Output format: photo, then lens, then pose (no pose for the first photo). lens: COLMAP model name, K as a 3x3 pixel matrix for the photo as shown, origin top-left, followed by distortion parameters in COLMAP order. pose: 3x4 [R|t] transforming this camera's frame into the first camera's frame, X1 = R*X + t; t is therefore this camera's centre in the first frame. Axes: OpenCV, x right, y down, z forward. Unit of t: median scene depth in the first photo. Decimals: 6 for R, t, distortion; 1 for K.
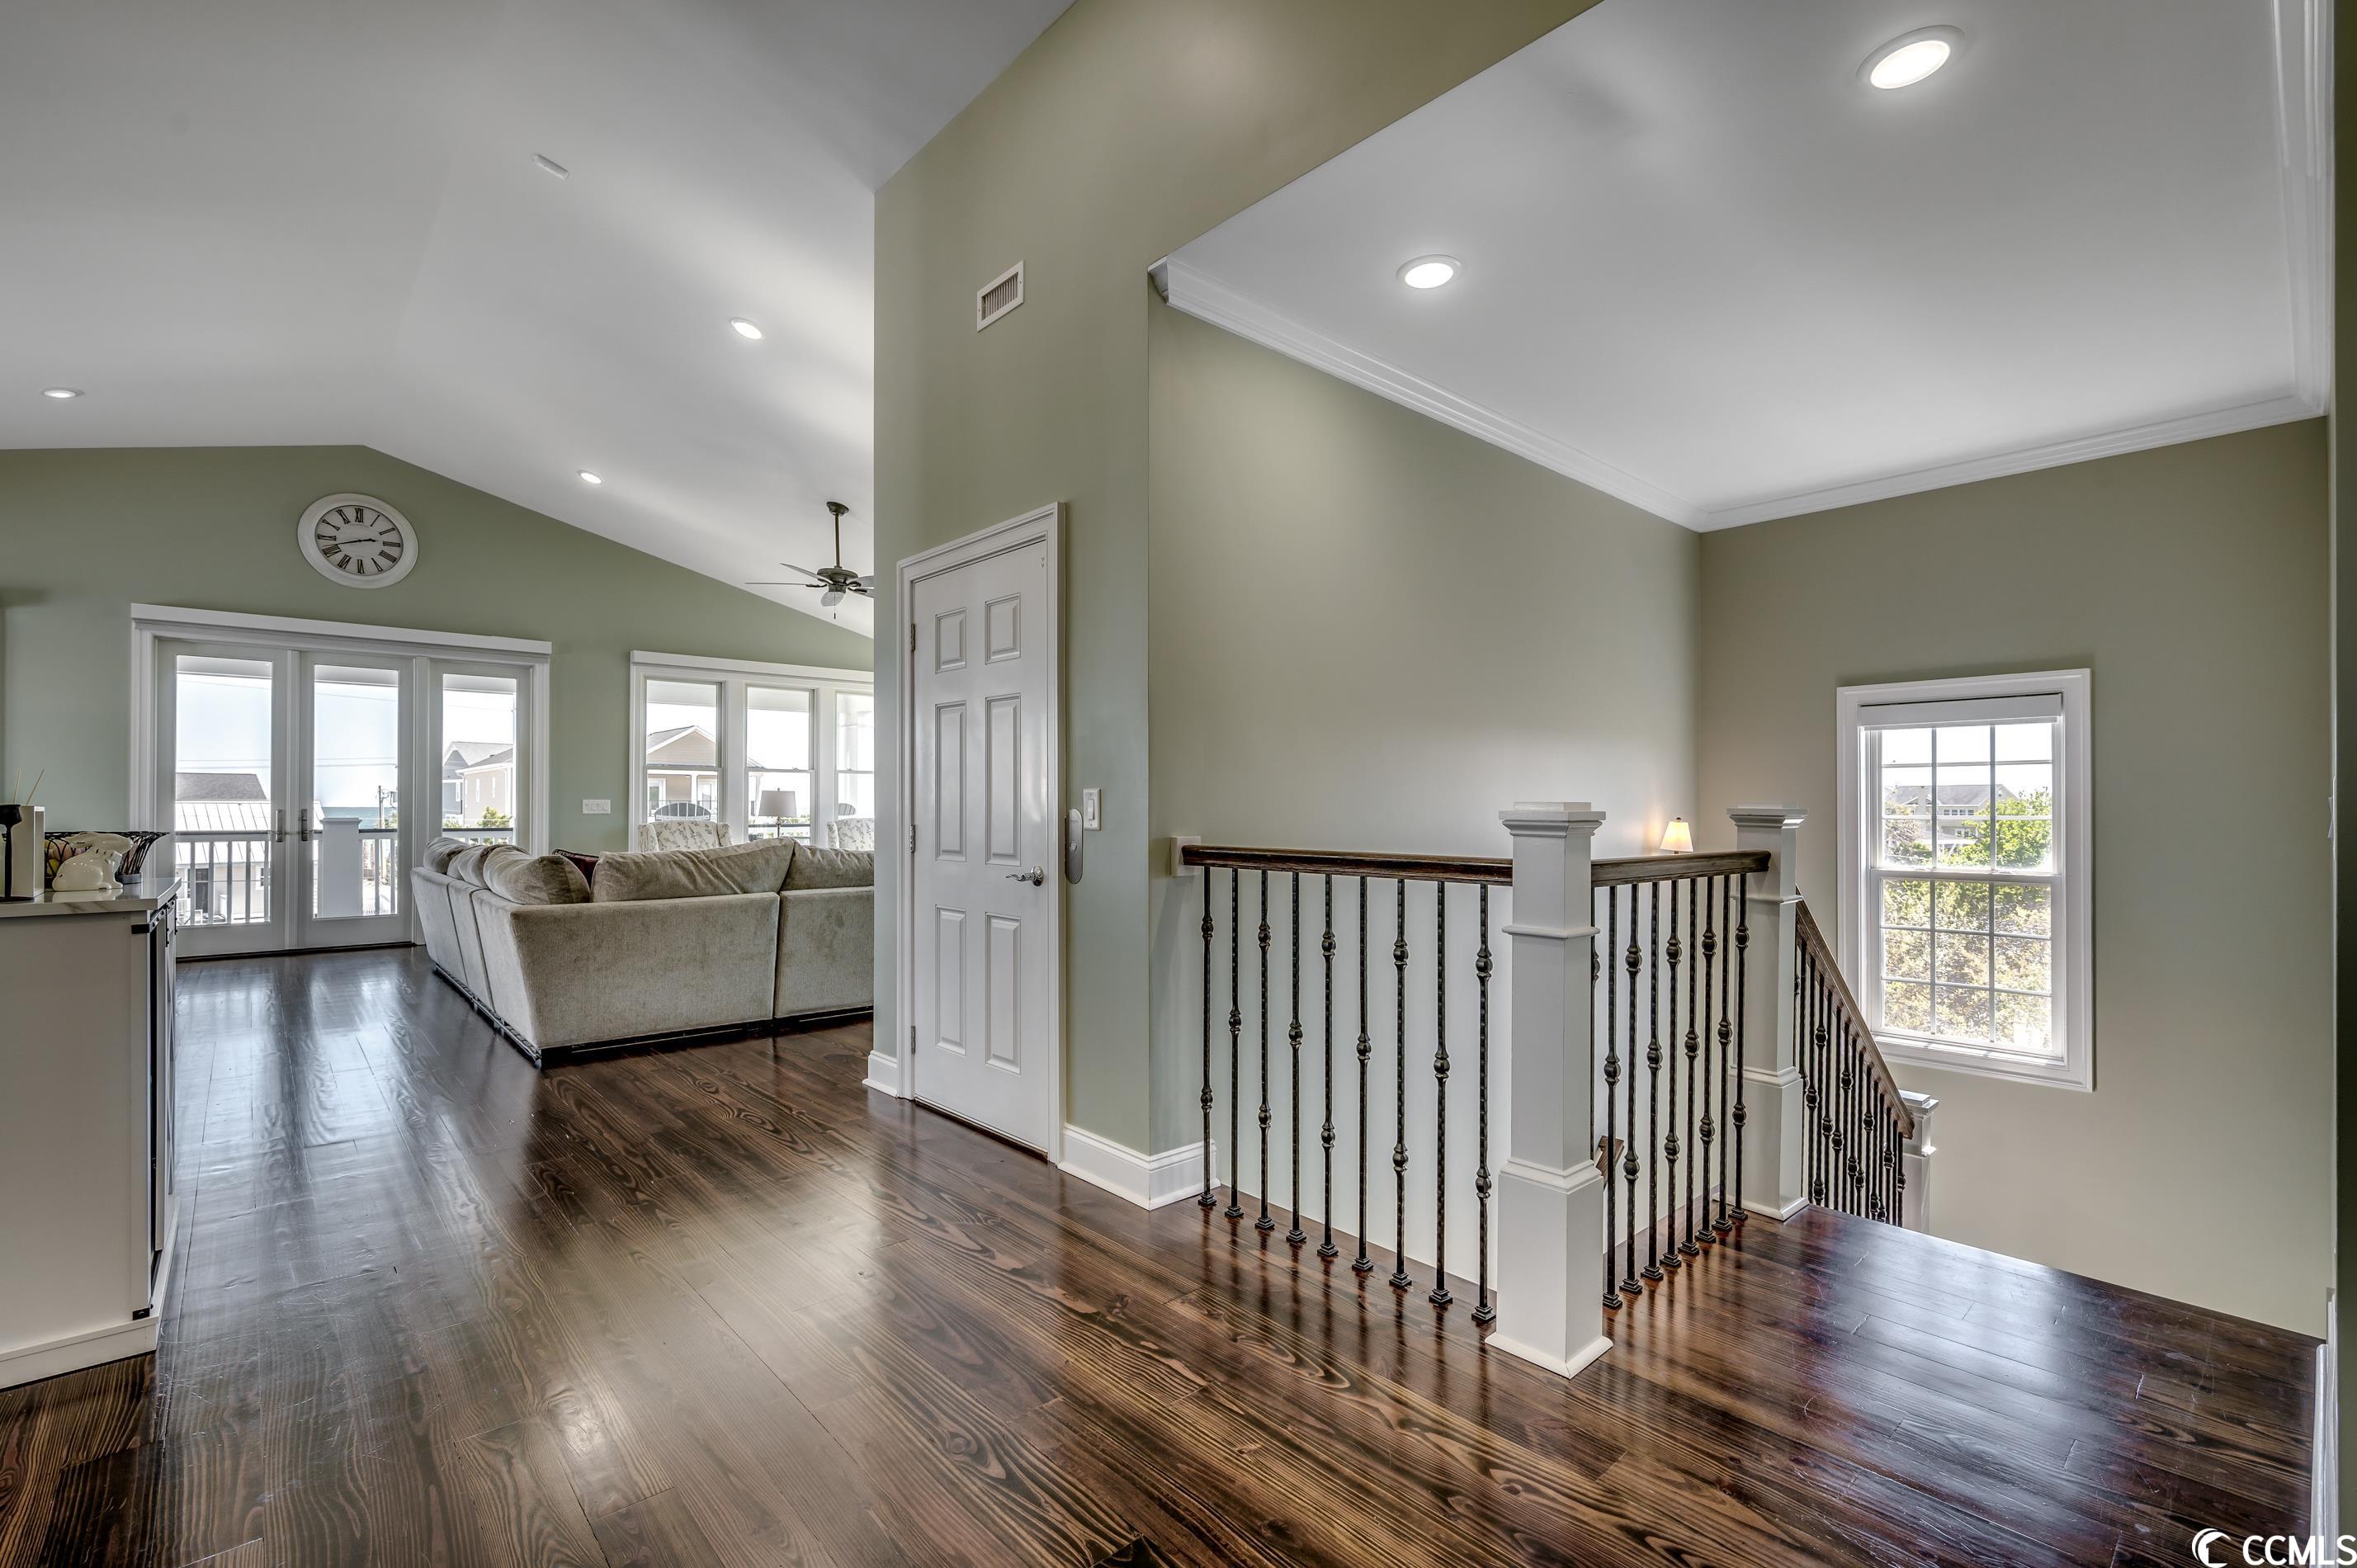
lens RADIAL K [[1032.3, 0, 1180.1], [0, 1032.3, 801.1], [0, 0, 1]] dist [-0.002933, -0.000158]
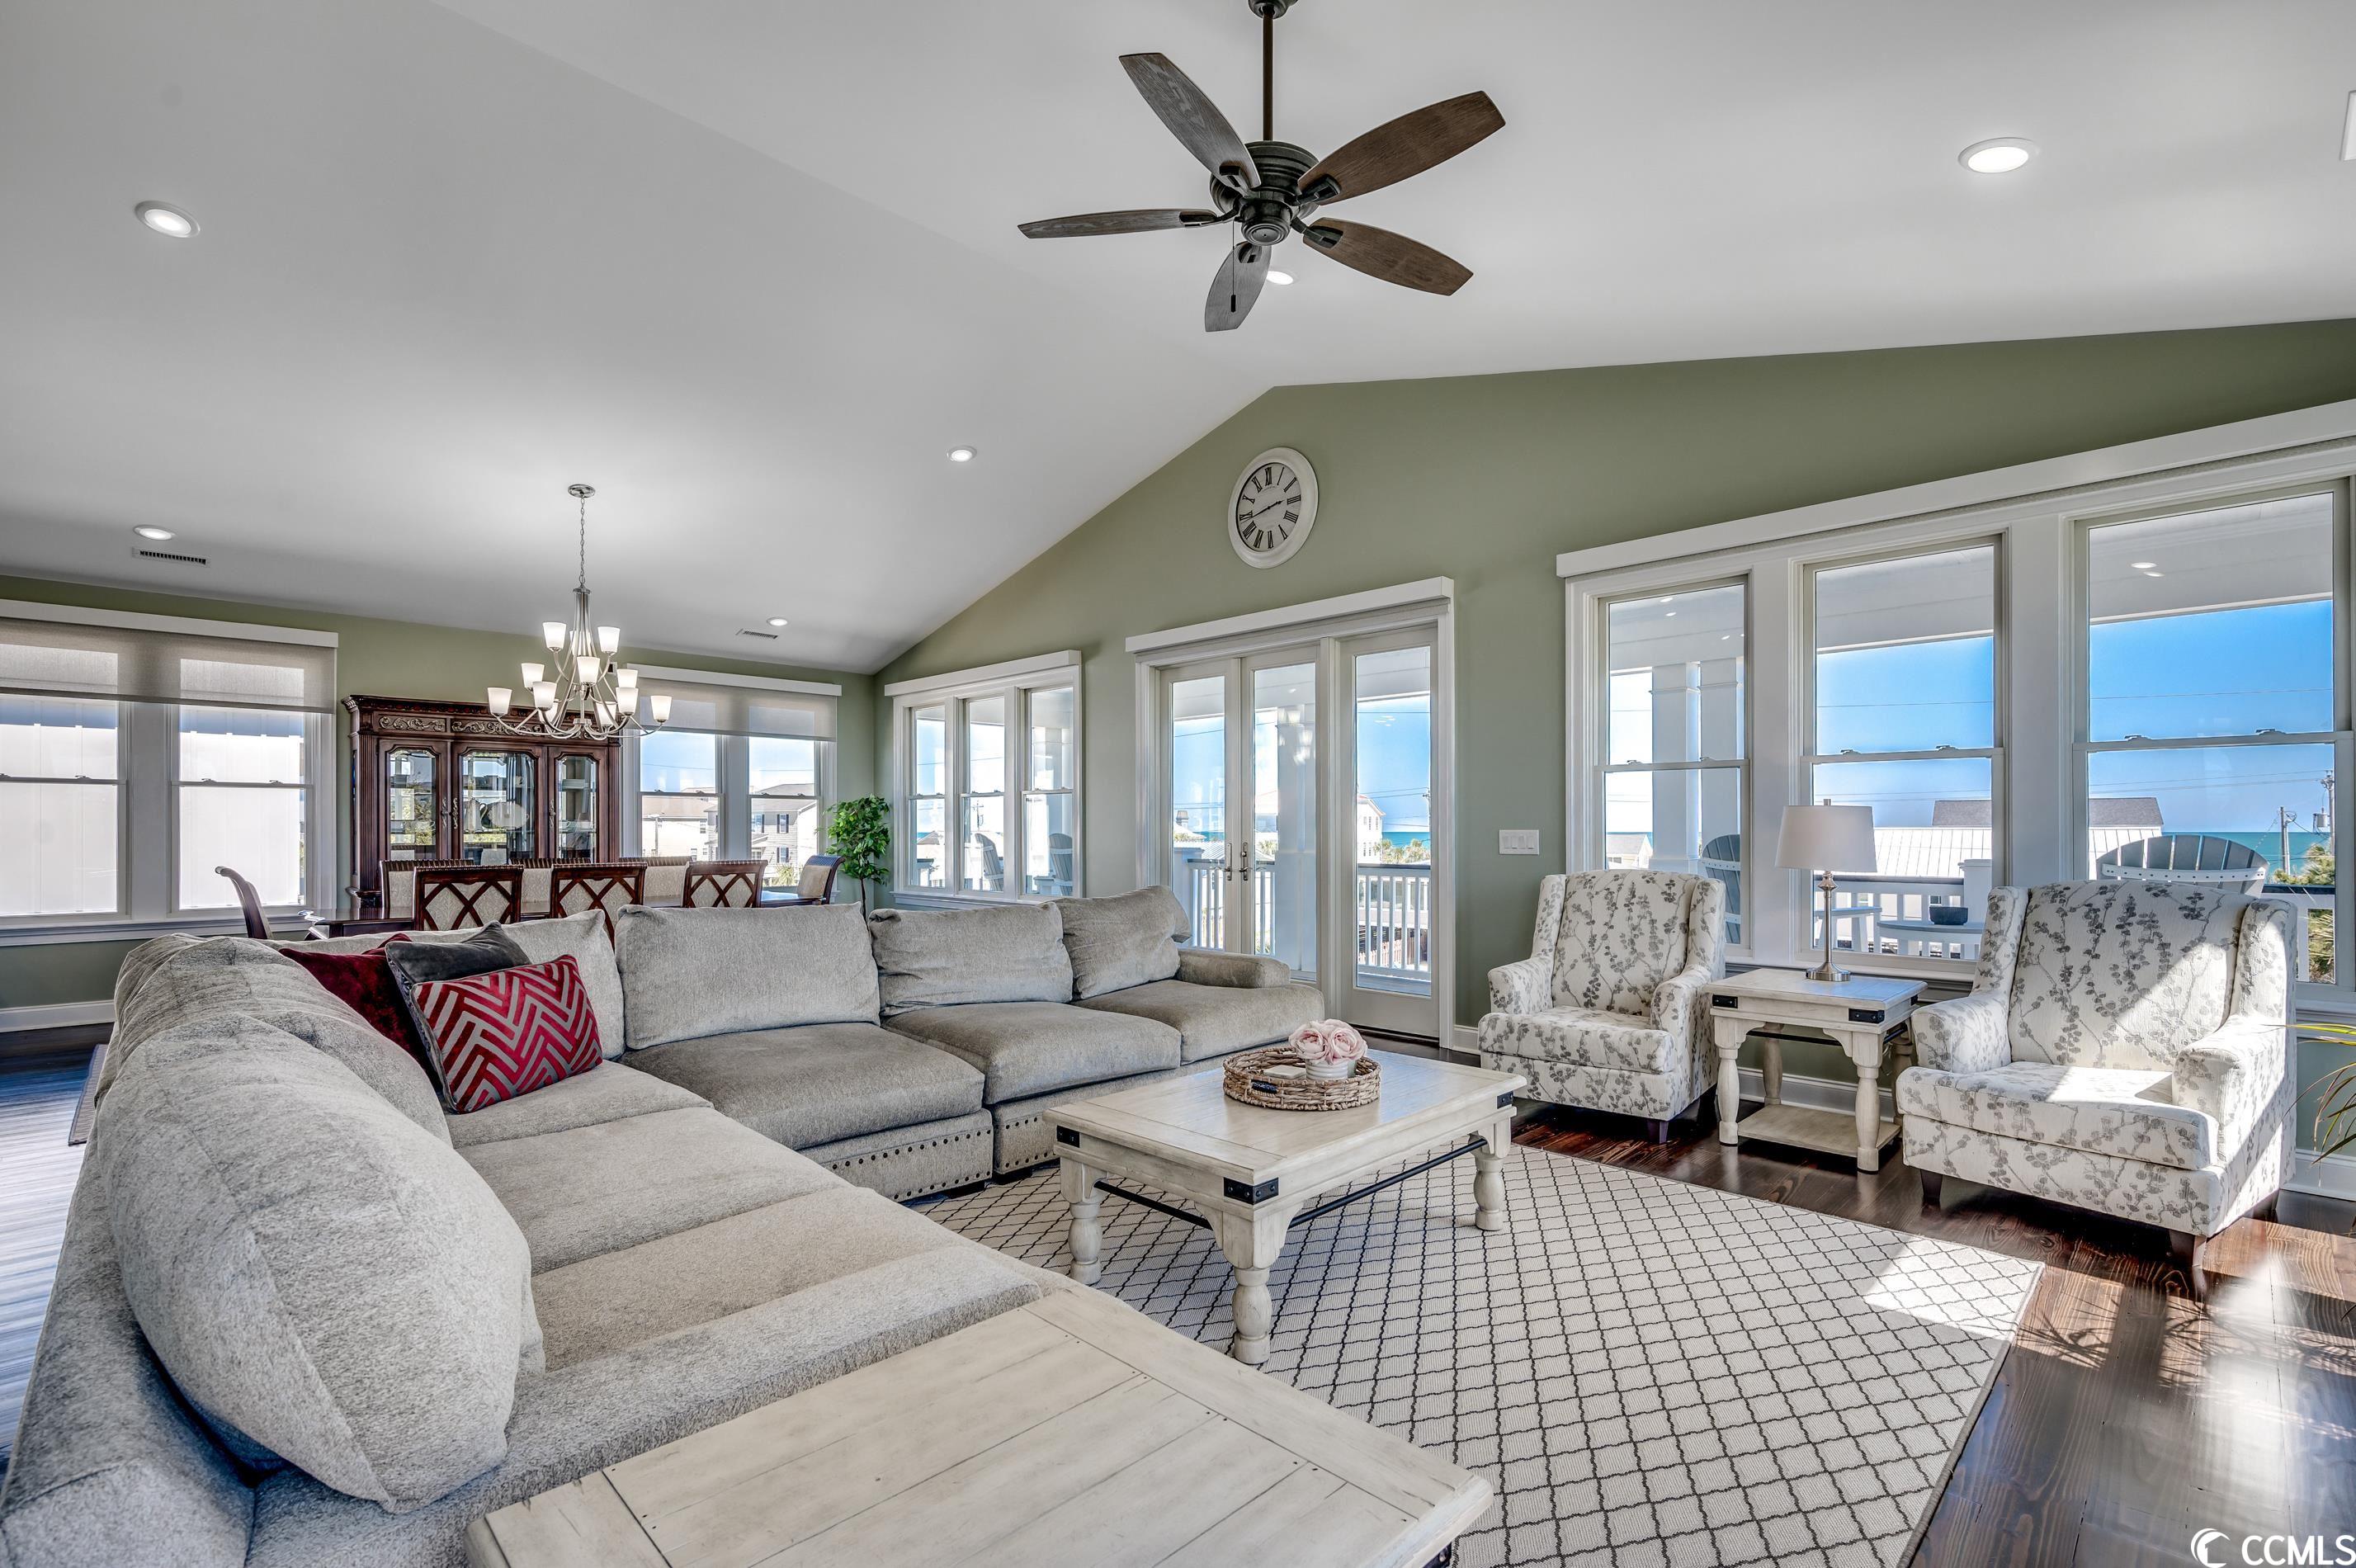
lens RADIAL K [[1031.9, 0, 1202.8], [0, 1031.9, 831.7], [0, 0, 1]] dist [-0.002933, -0.000158]
pose [[0.057589, -0.001737, -0.998339, -0.004299], [0.007258, 0.999973, -0.001321, -0.001854], [0.998314, -0.007170, 0.057600, 0.901405]]
